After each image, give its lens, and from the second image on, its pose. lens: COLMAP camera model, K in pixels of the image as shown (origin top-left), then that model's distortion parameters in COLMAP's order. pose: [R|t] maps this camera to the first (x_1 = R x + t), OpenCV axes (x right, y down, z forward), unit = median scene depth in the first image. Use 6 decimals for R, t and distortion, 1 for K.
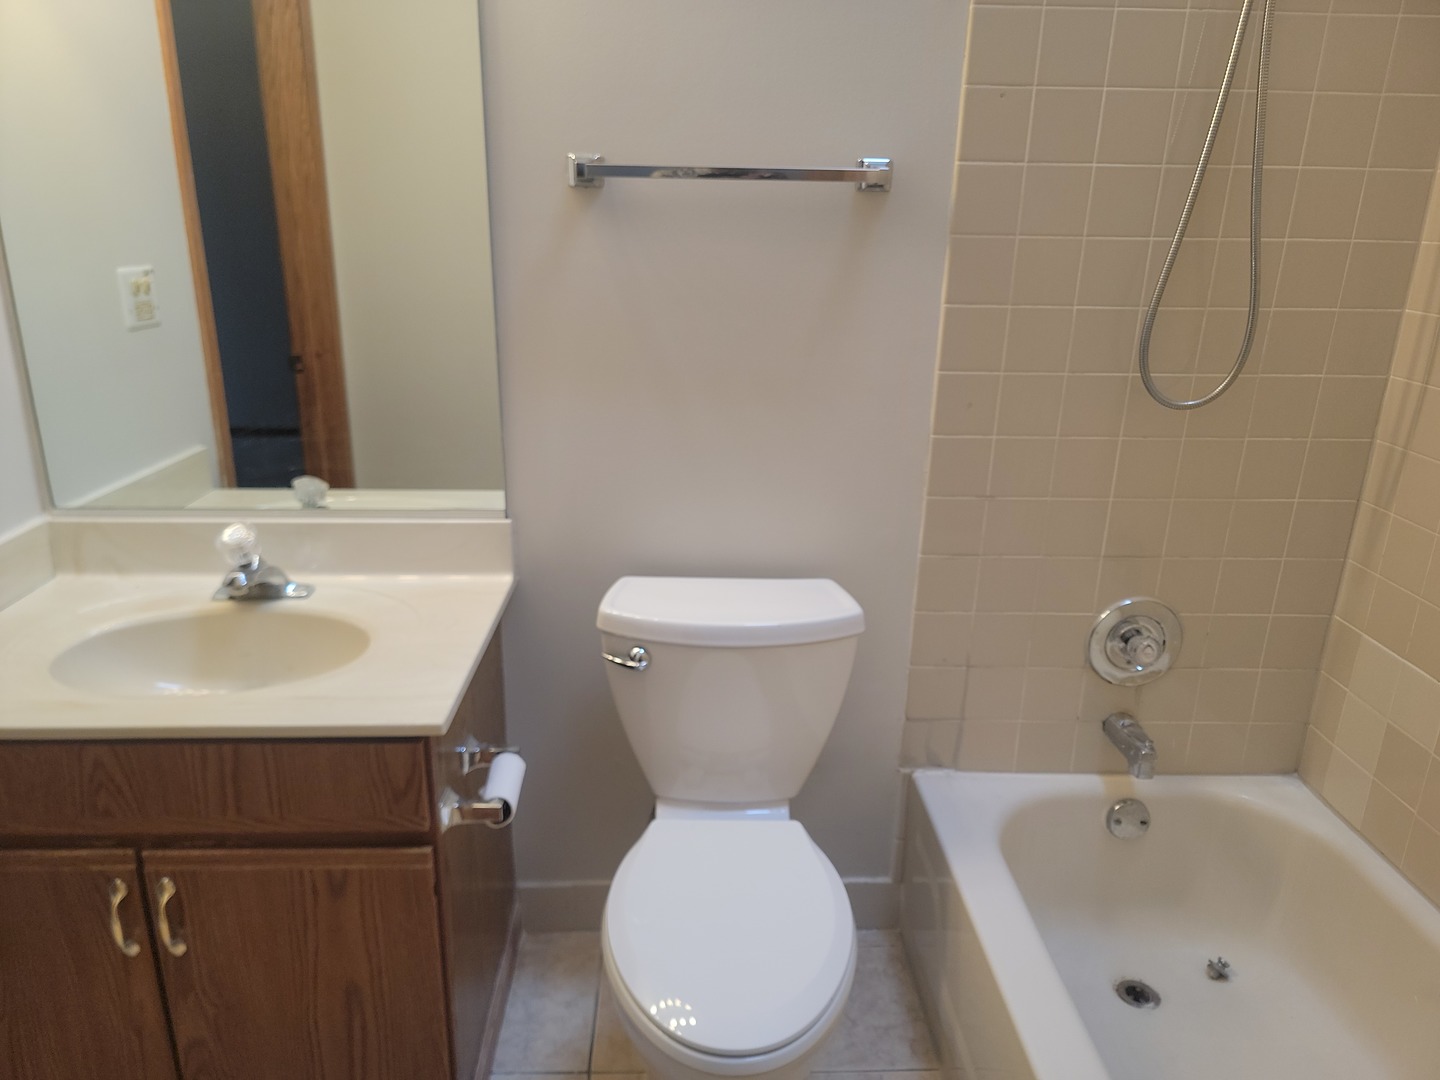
lens RADIAL K [[1013.3, 0, 709.5], [0, 1013.3, 544.9], [0, 0, 1]] dist [0.056099, -0.051715]
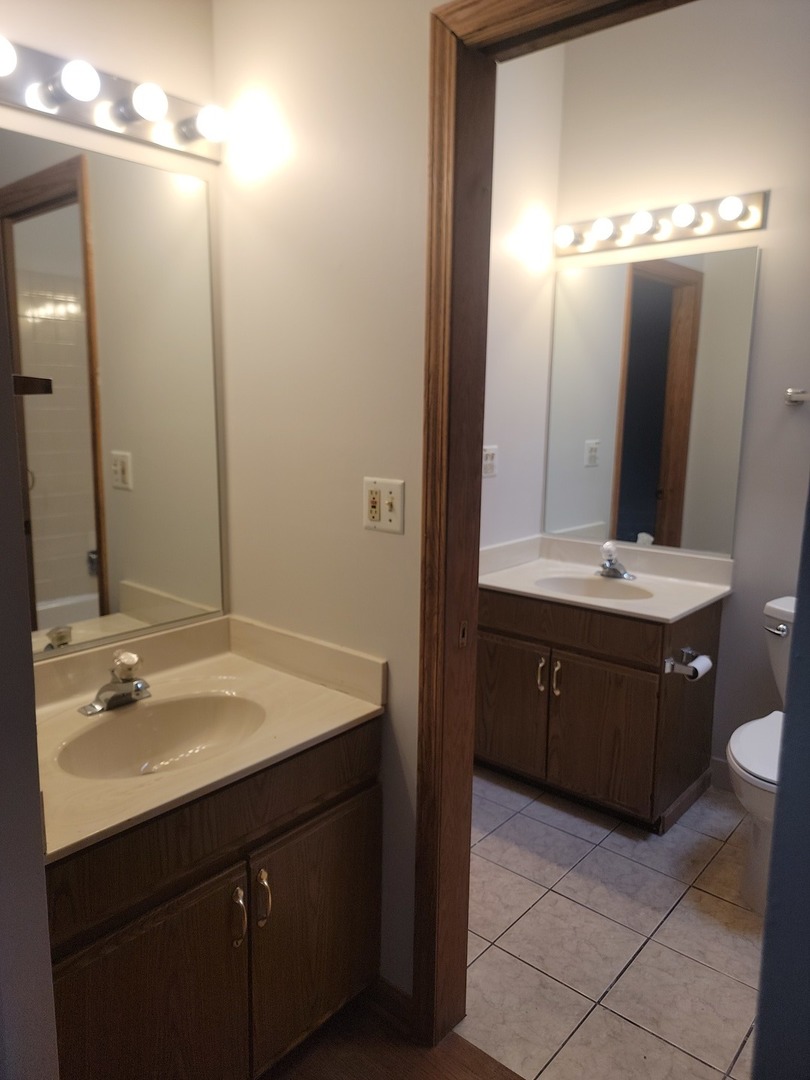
lens RADIAL K [[760.0, 0, 405.0], [0, 760.0, 540.0], [0, 0, 1]] dist [0.056099, -0.051715]
pose [[0.741541, 0.109079, -0.661981, 0.357945], [-0.211957, 0.974249, -0.076898, 0.210830], [0.636546, 0.197335, 0.745565, -0.627007]]
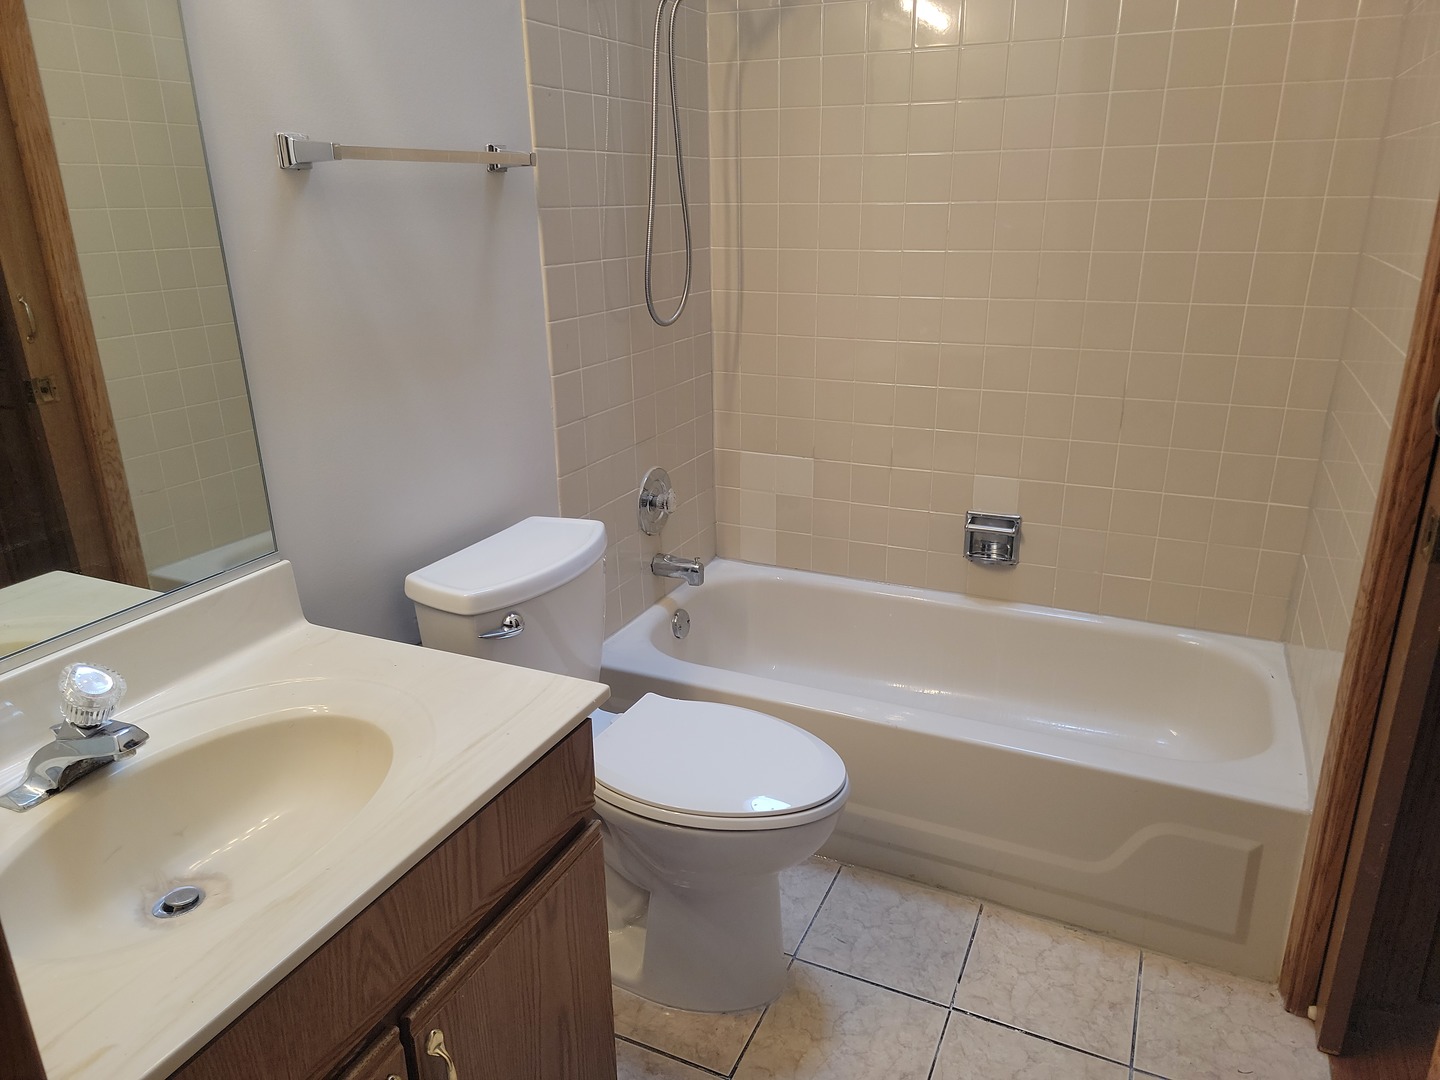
lens RADIAL K [[1013.3, 0, 709.5], [0, 1013.3, 544.9], [0, 0, 1]] dist [0.056099, -0.051715]
pose [[0.433846, -0.313995, 0.844503, -0.801587], [0.307044, 0.932727, 0.189061, -0.094553], [-0.847055, 0.177276, 0.501070, 0.278855]]
